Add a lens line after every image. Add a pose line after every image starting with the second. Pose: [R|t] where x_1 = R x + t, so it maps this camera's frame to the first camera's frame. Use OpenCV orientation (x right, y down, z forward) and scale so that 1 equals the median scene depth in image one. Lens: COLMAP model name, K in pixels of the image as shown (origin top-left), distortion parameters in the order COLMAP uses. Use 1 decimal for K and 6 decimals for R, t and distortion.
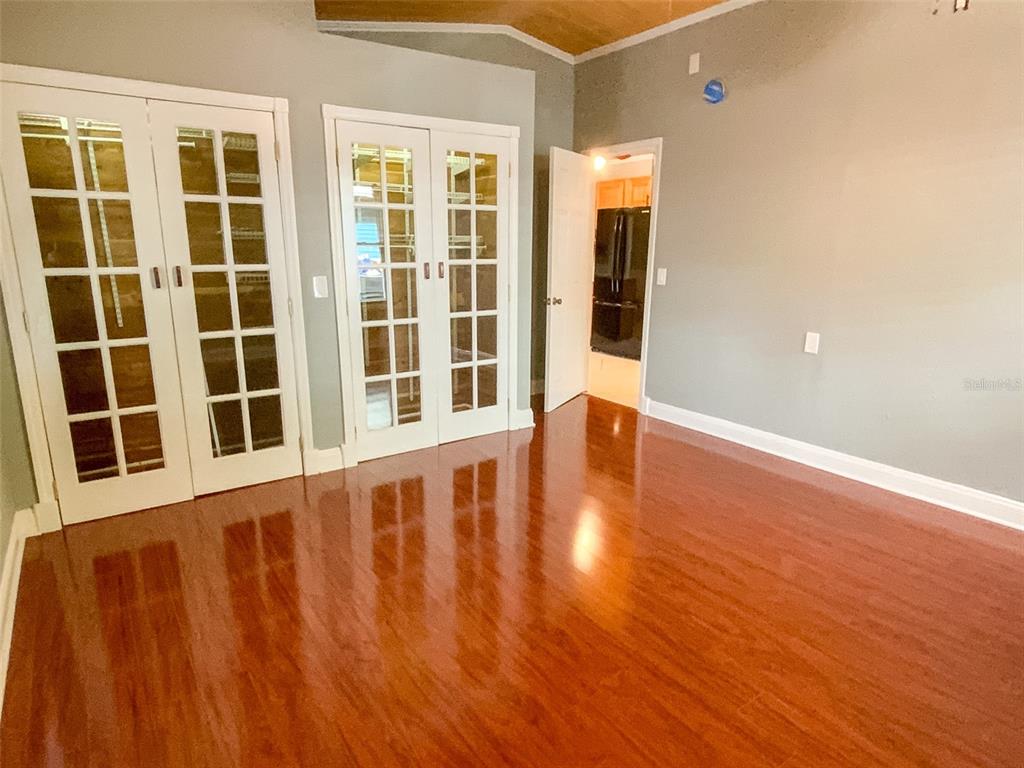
lens RADIAL K [[613.6, 0, 518.4], [0, 613.6, 382.3], [0, 0, 1]] dist [0.054290, -0.045360]
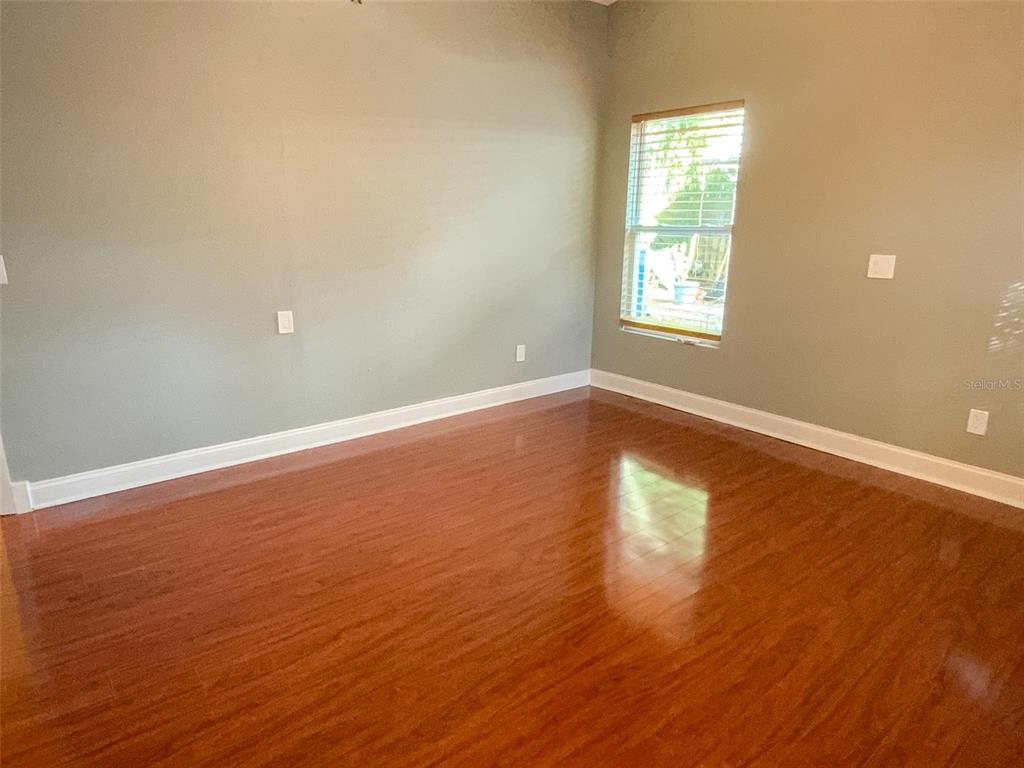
lens RADIAL K [[613.6, 0, 518.4], [0, 613.6, 382.3], [0, 0, 1]] dist [0.054290, -0.045360]
pose [[-0.088142, -0.264657, 0.960306, -0.472801], [0.203992, 0.938830, 0.277461, -0.168413], [-0.974997, 0.220351, -0.028762, 0.728604]]
